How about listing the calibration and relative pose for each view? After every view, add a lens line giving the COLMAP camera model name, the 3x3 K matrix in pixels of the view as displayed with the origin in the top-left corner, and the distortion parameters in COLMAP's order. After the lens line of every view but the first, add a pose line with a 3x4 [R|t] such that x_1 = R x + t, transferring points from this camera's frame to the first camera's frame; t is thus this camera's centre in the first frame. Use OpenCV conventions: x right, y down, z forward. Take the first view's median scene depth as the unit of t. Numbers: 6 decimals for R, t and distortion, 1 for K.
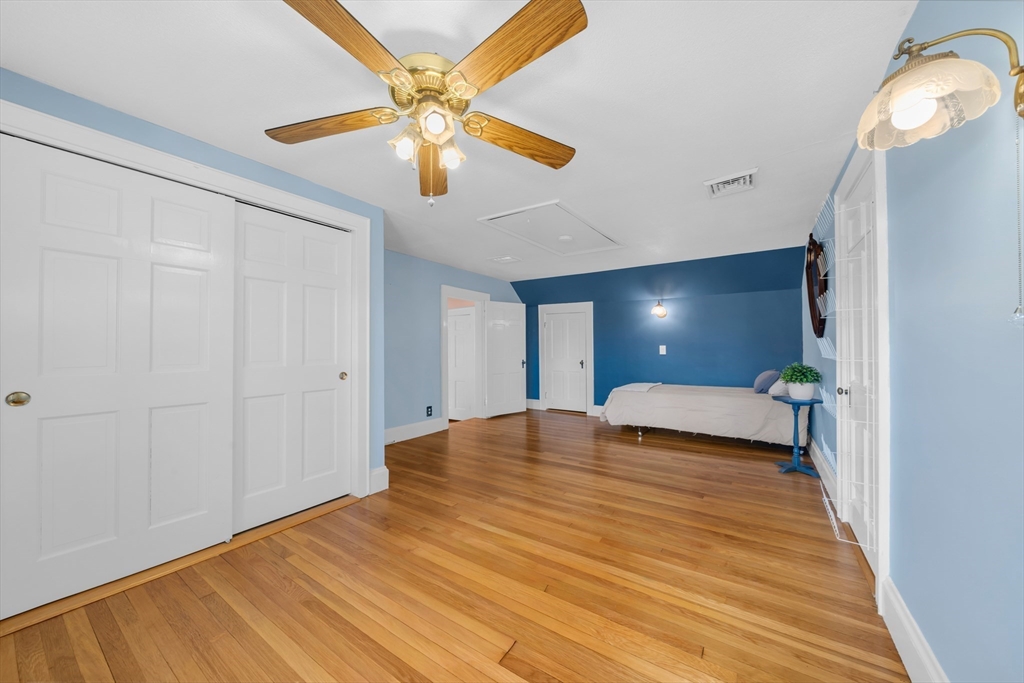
lens RADIAL K [[352.4, 0, 510.0], [0, 352.4, 343.0], [0, 0, 1]] dist [-0.001657, -0.000020]
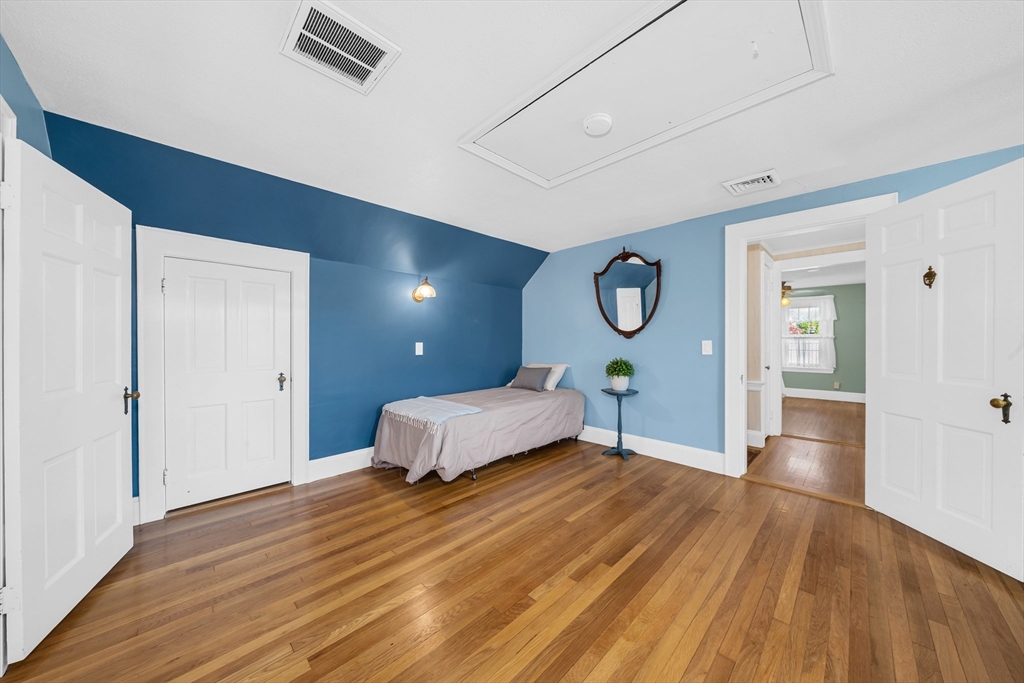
lens RADIAL K [[367.8, 0, 518.1], [0, 367.8, 342.6], [0, 0, 1]] dist [-0.007624, -0.000056]
pose [[0.175125, 0.003529, 0.984540, -0.307223], [-0.010101, 0.999947, -0.001787, 0.008871], [-0.984494, -0.009632, 0.175151, 0.873777]]
